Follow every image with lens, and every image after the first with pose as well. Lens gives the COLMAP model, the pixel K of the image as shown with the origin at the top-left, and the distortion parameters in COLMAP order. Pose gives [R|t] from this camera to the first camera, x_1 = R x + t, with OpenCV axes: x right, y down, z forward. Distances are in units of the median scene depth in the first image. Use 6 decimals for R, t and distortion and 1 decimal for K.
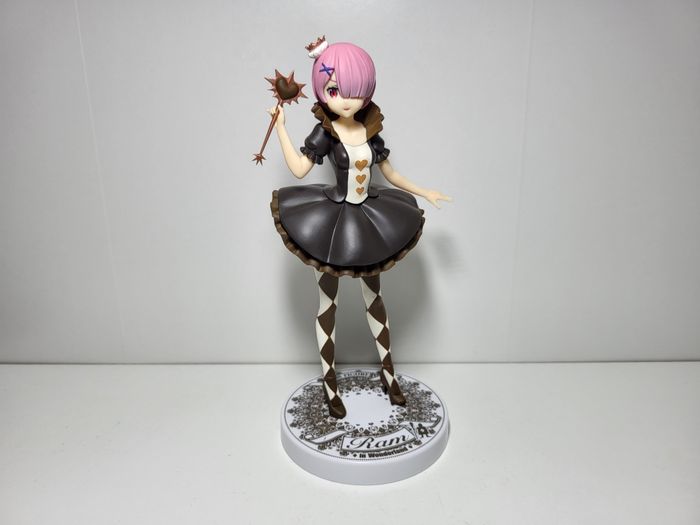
lens RADIAL K [[556.2, 0, 350.0], [0, 556.2, 262.5], [0, 0, 1]] dist [-0.002754, -0.000967]
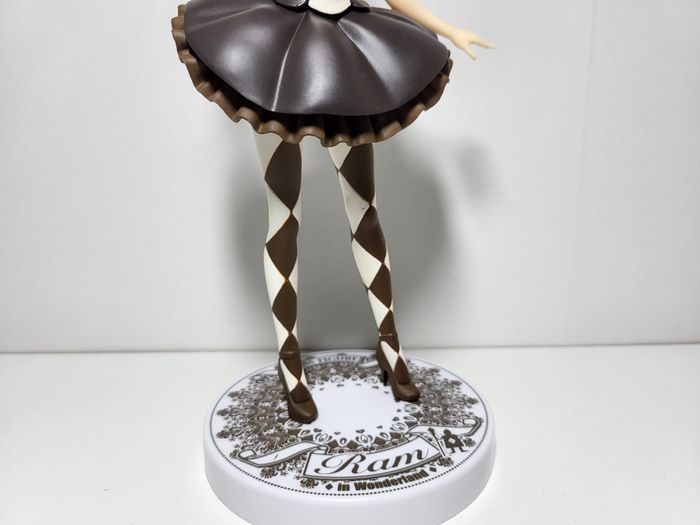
lens RADIAL K [[580.9, 0, 350.0], [0, 580.9, 262.5], [0, 0, 1]] dist [-0.004831, -0.001565]
pose [[0.999925, -0.006073, 0.010616, 0.024127], [0.006588, 0.998772, -0.049111, 0.161367], [-0.010305, 0.049177, 0.998737, 0.438463]]
